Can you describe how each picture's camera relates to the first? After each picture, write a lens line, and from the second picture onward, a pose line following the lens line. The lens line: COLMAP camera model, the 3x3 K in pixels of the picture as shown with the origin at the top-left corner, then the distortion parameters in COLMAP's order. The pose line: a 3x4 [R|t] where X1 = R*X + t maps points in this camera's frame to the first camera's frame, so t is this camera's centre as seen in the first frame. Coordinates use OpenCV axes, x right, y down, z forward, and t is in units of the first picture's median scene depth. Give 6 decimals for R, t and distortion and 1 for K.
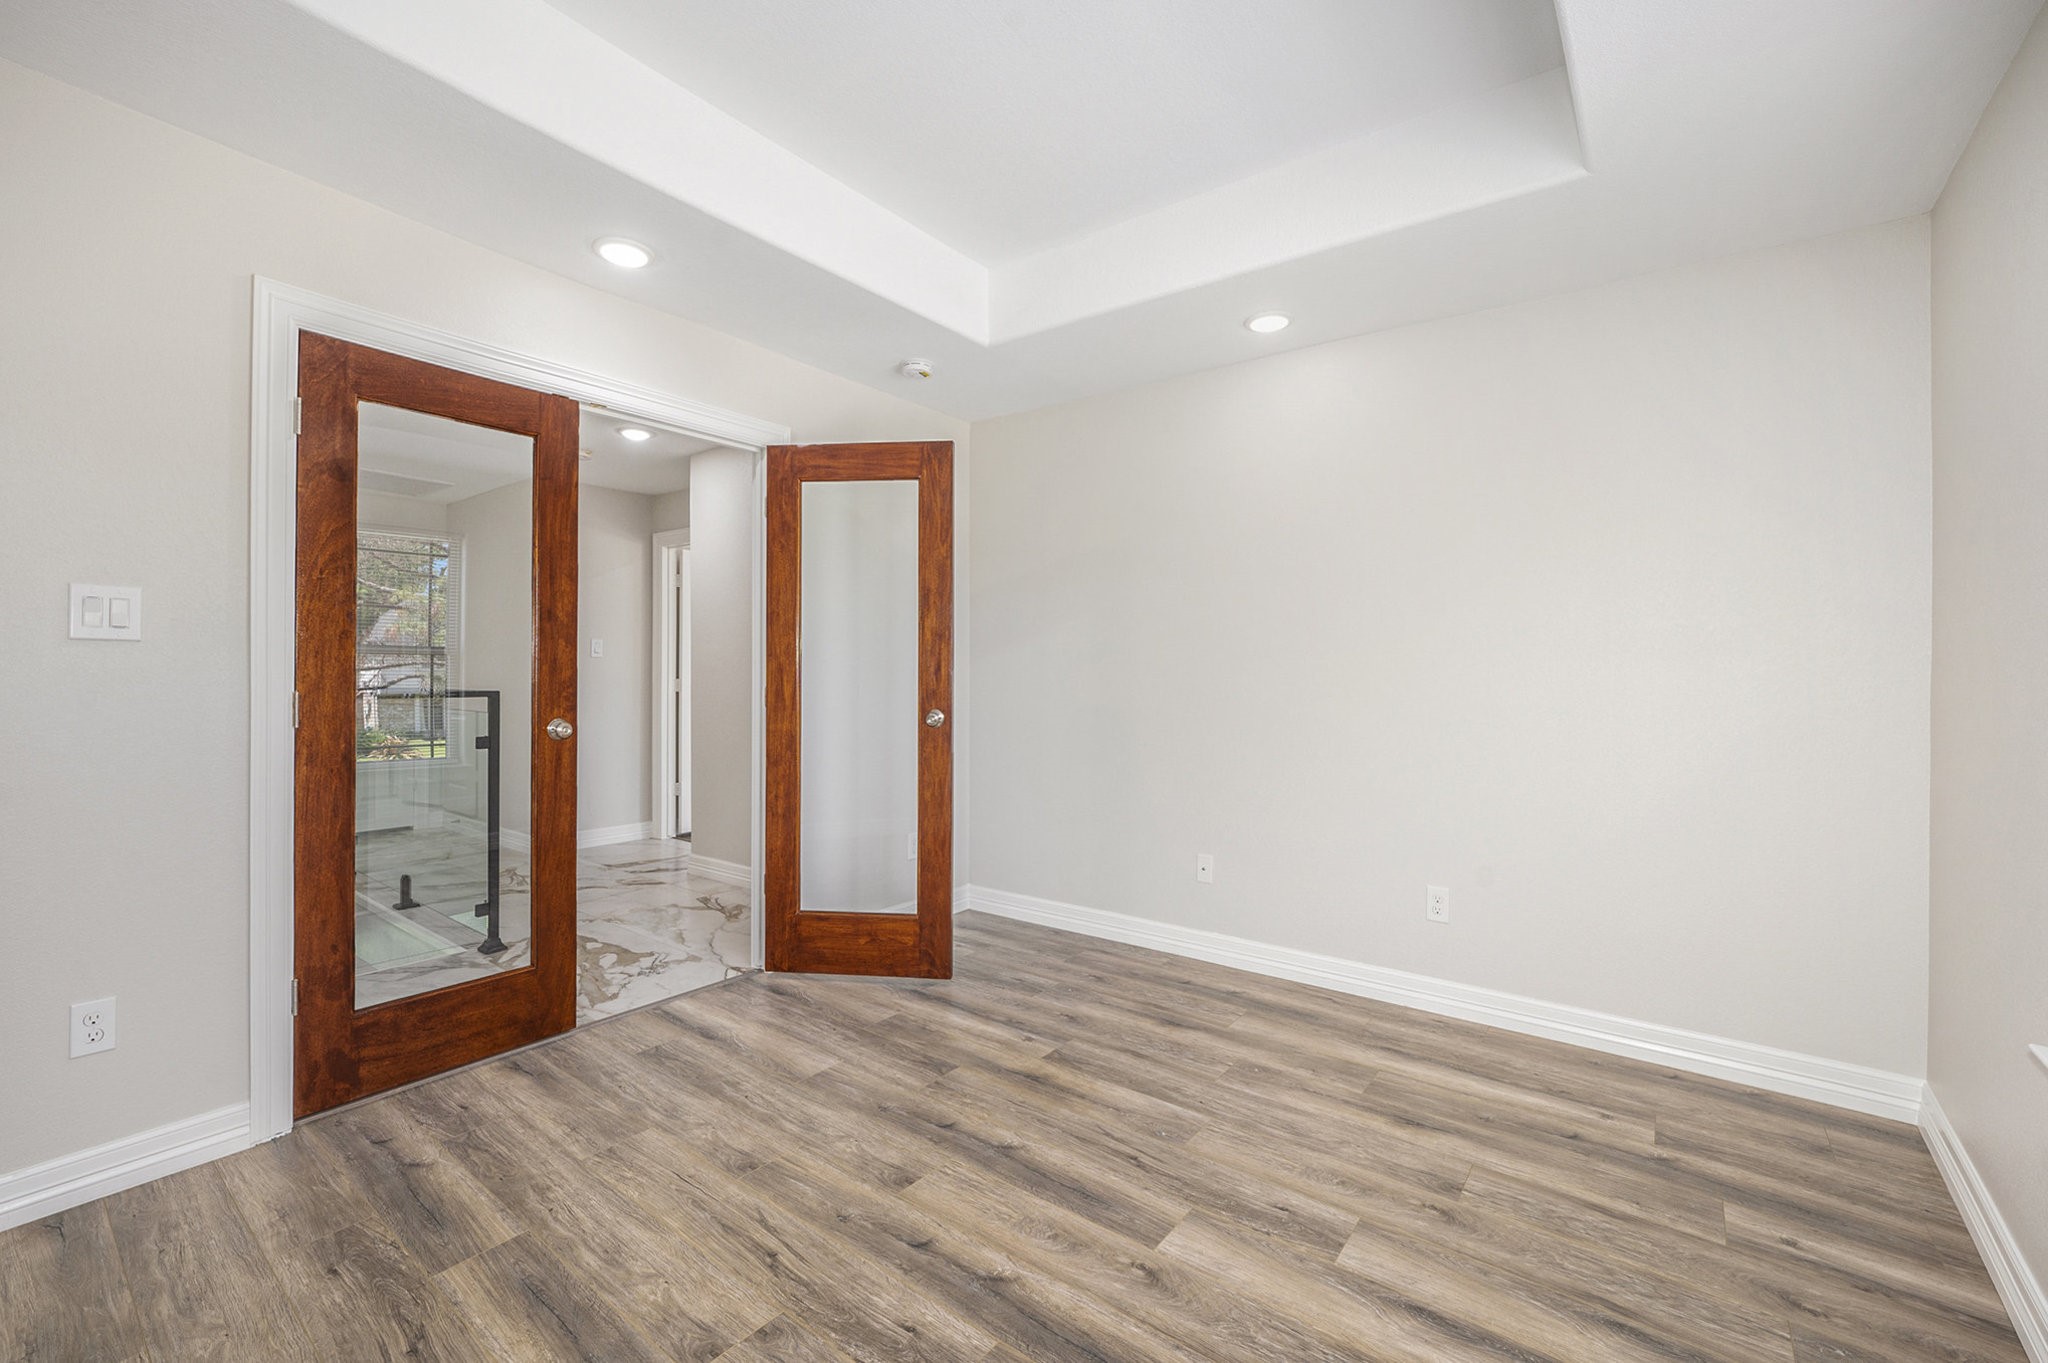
lens RADIAL K [[841.7, 0, 1014.5], [0, 841.7, 678.0], [0, 0, 1]] dist [-0.020934, -0.000687]
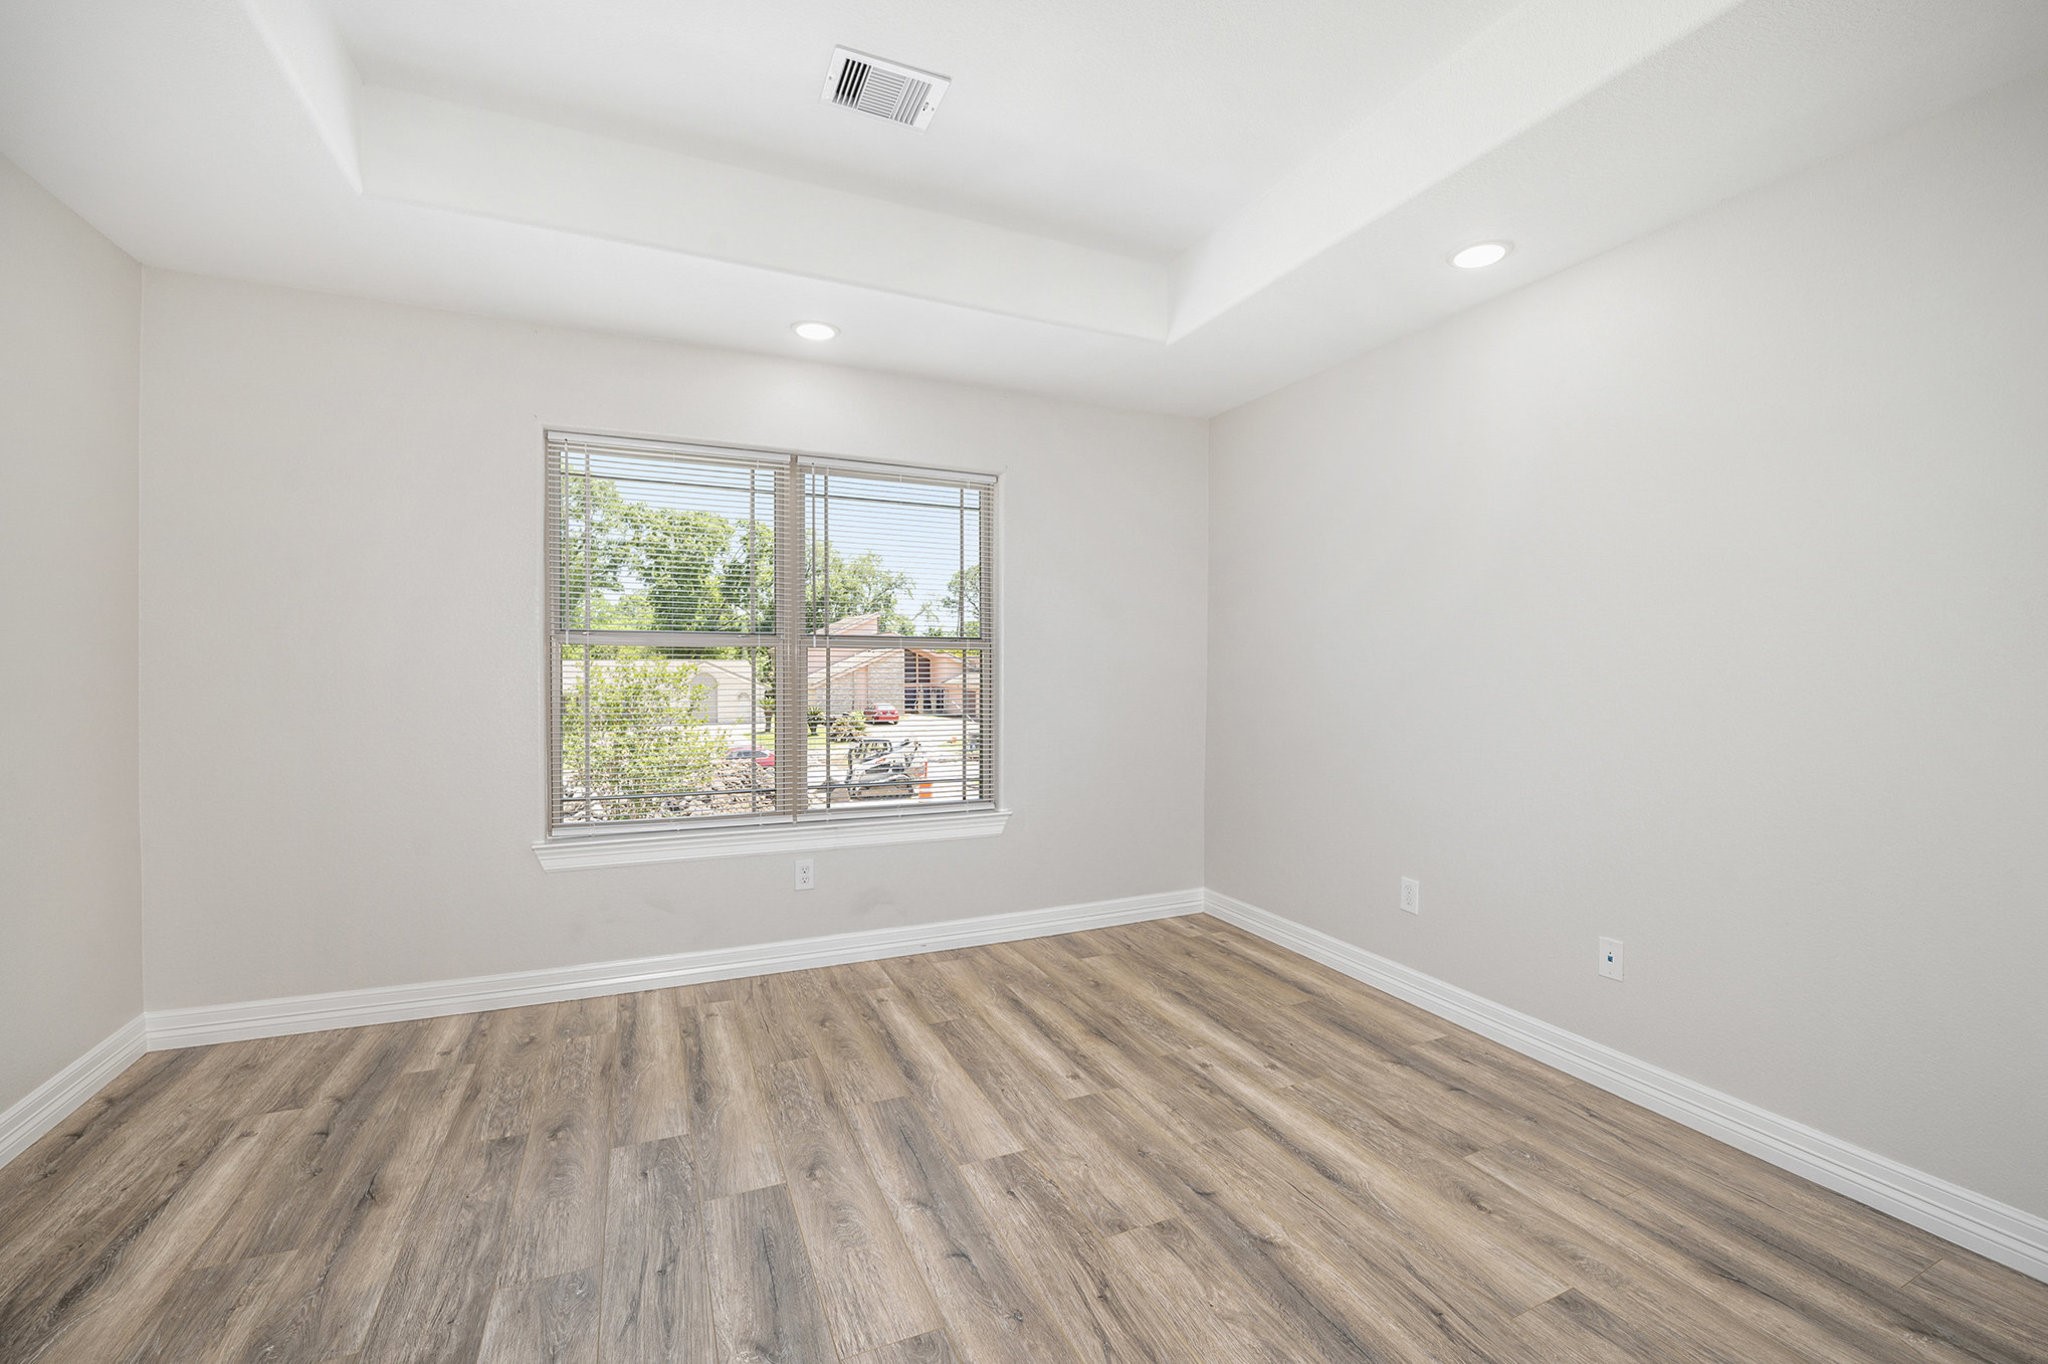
lens RADIAL K [[830.6, 0, 1026.3], [0, 830.6, 666.5], [0, 0, 1]] dist [-0.032671, -0.000088]
pose [[-0.886121, -0.016062, 0.463175, -0.591549], [-0.009475, 0.999818, 0.016545, -0.025149], [-0.463357, 0.010272, -0.886112, 1.740641]]
